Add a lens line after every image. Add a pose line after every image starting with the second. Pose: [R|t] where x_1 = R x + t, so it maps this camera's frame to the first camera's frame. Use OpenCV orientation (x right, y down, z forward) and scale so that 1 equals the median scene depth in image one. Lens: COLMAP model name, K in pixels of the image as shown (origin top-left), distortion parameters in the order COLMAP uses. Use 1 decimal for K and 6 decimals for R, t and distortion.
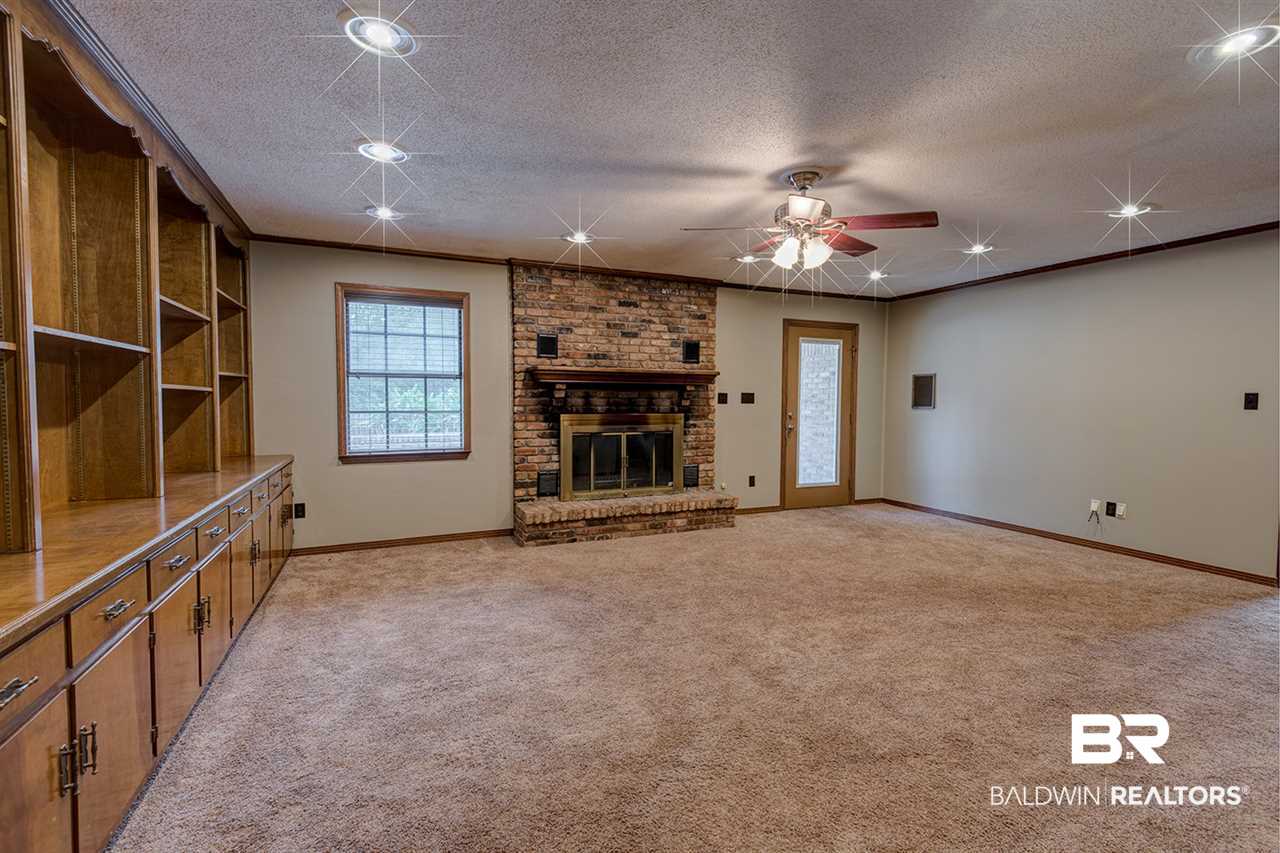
lens RADIAL K [[573.6, 0, 635.7], [0, 573.6, 420.0], [0, 0, 1]] dist [0.002460, -0.000135]
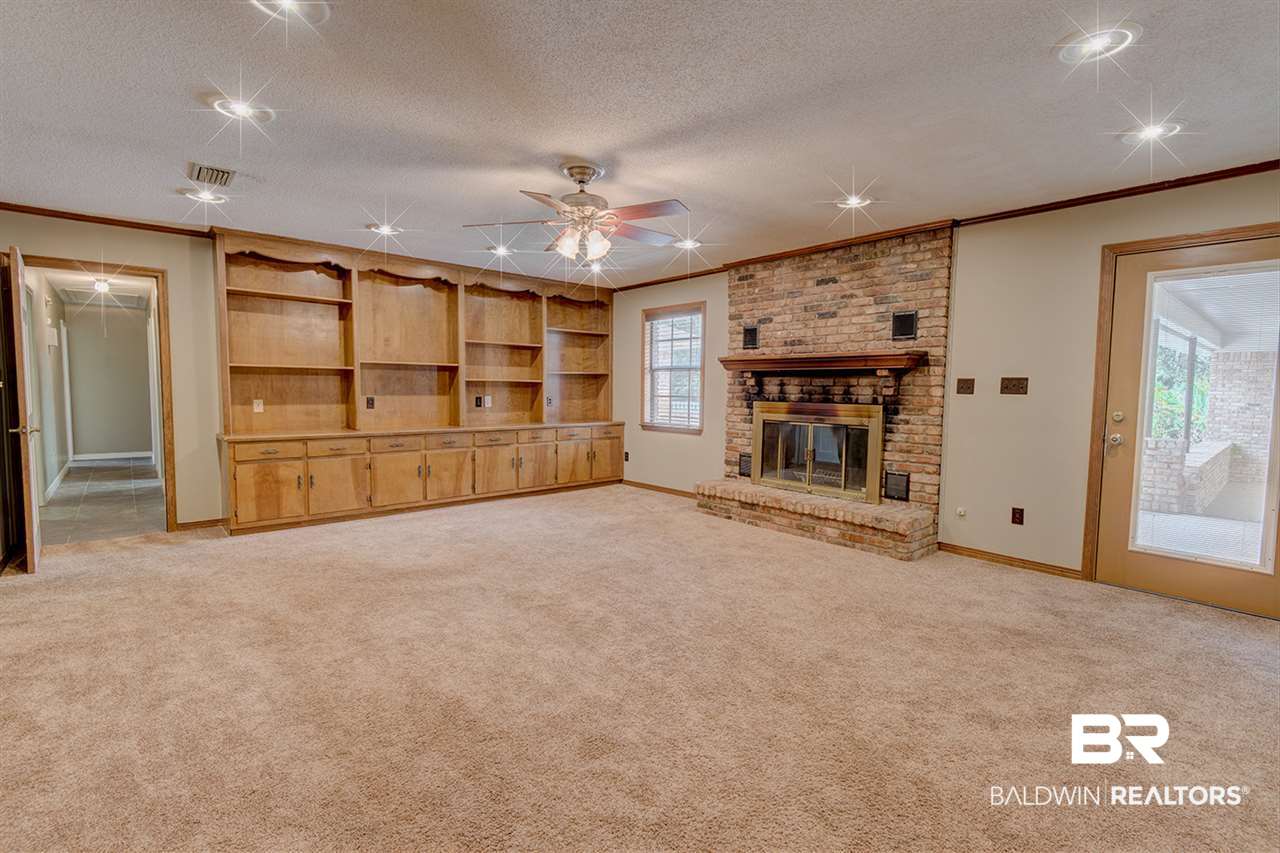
lens RADIAL K [[573.6, 0, 635.7], [0, 573.6, 420.0], [0, 0, 1]] dist [0.002460, -0.000135]
pose [[0.293006, 0.054793, -0.954539, 0.788317], [-0.039997, 0.998185, 0.045020, -0.013822], [0.955274, 0.024988, 0.294665, 0.464884]]
